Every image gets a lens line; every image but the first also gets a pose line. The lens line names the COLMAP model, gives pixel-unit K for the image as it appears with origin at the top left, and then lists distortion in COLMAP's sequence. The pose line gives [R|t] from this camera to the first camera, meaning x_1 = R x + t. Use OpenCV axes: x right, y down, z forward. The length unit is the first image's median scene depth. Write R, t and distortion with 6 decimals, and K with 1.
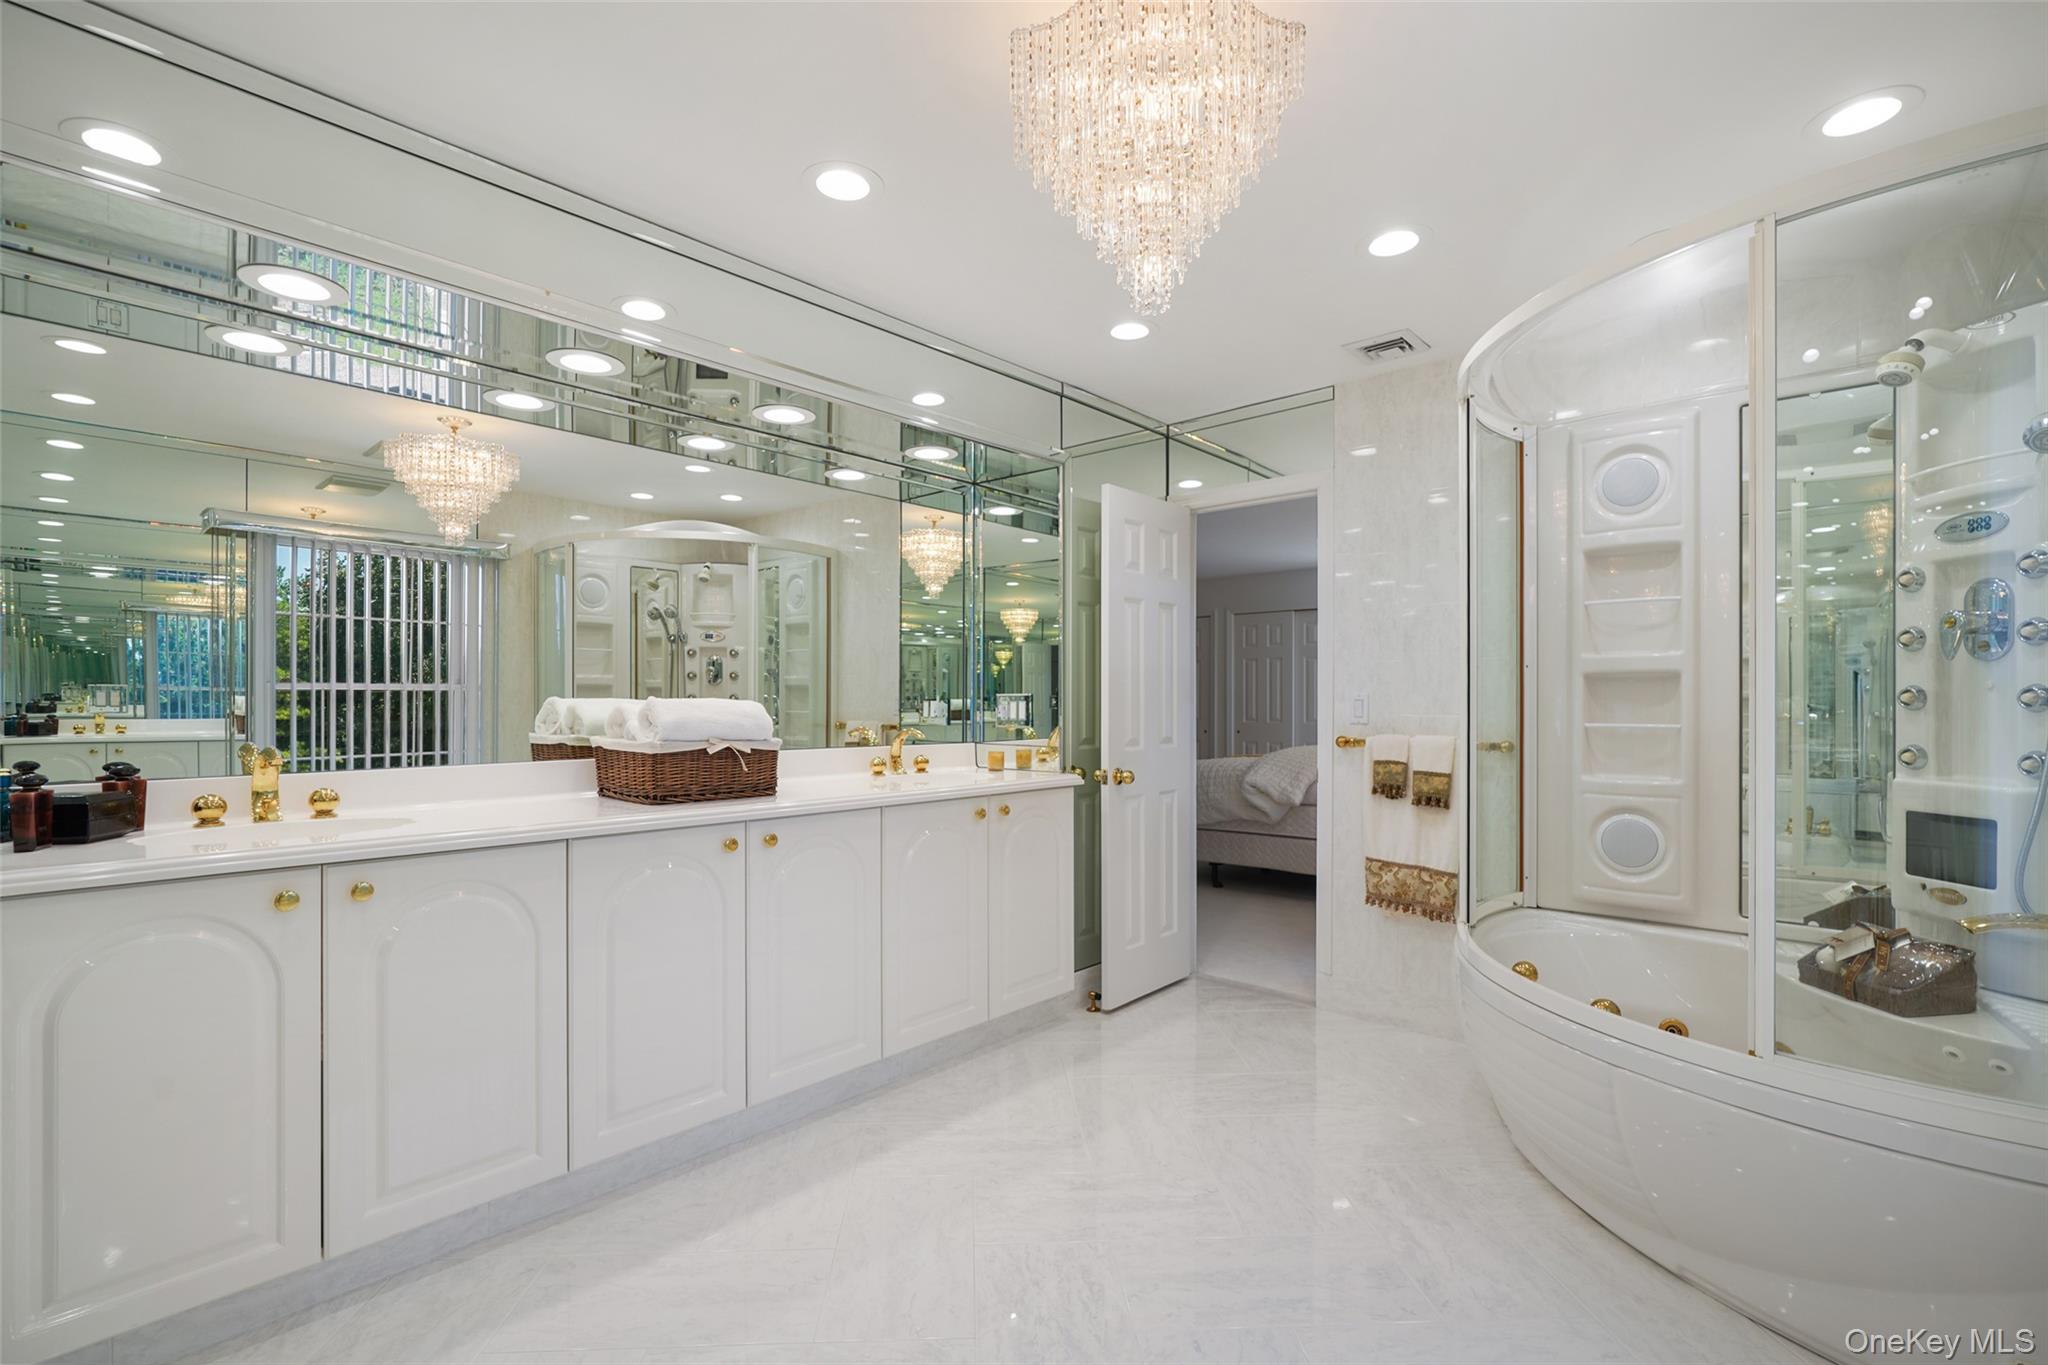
lens RADIAL K [[949.7, 0, 1016.4], [0, 949.7, 700.7], [0, 0, 1]] dist [-0.000699, -0.000183]
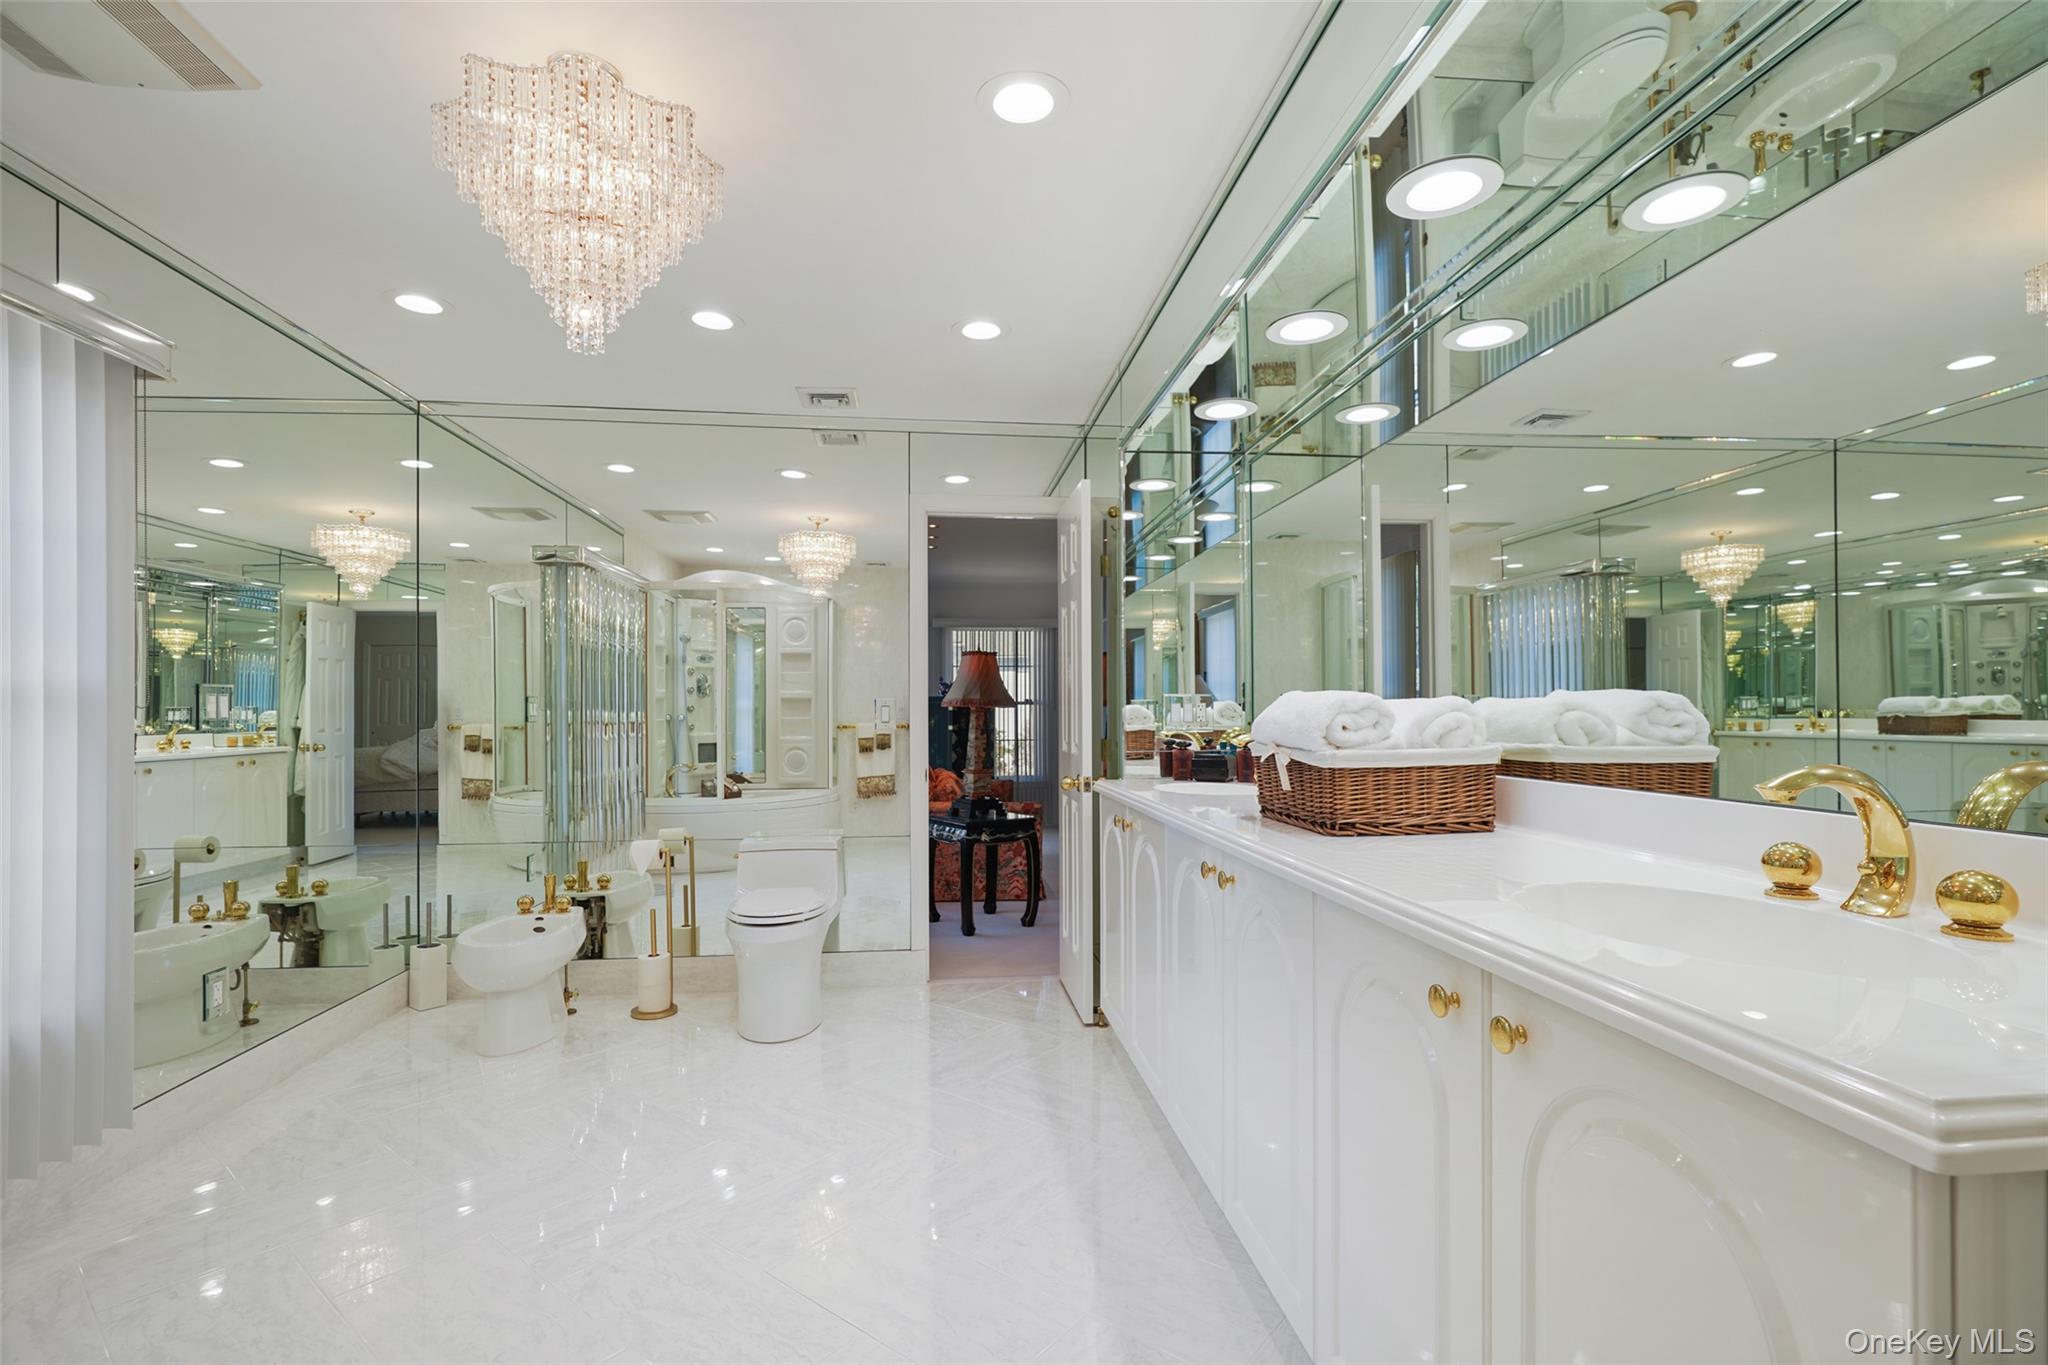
lens RADIAL K [[949.7, 0, 1016.4], [0, 949.7, 700.7], [0, 0, 1]] dist [-0.000699, -0.000183]
pose [[0.689449, -0.004879, 0.724318, -0.316190], [0.003919, 0.999988, 0.003005, -0.016451], [-0.724324, 0.000766, 0.689460, -1.422549]]
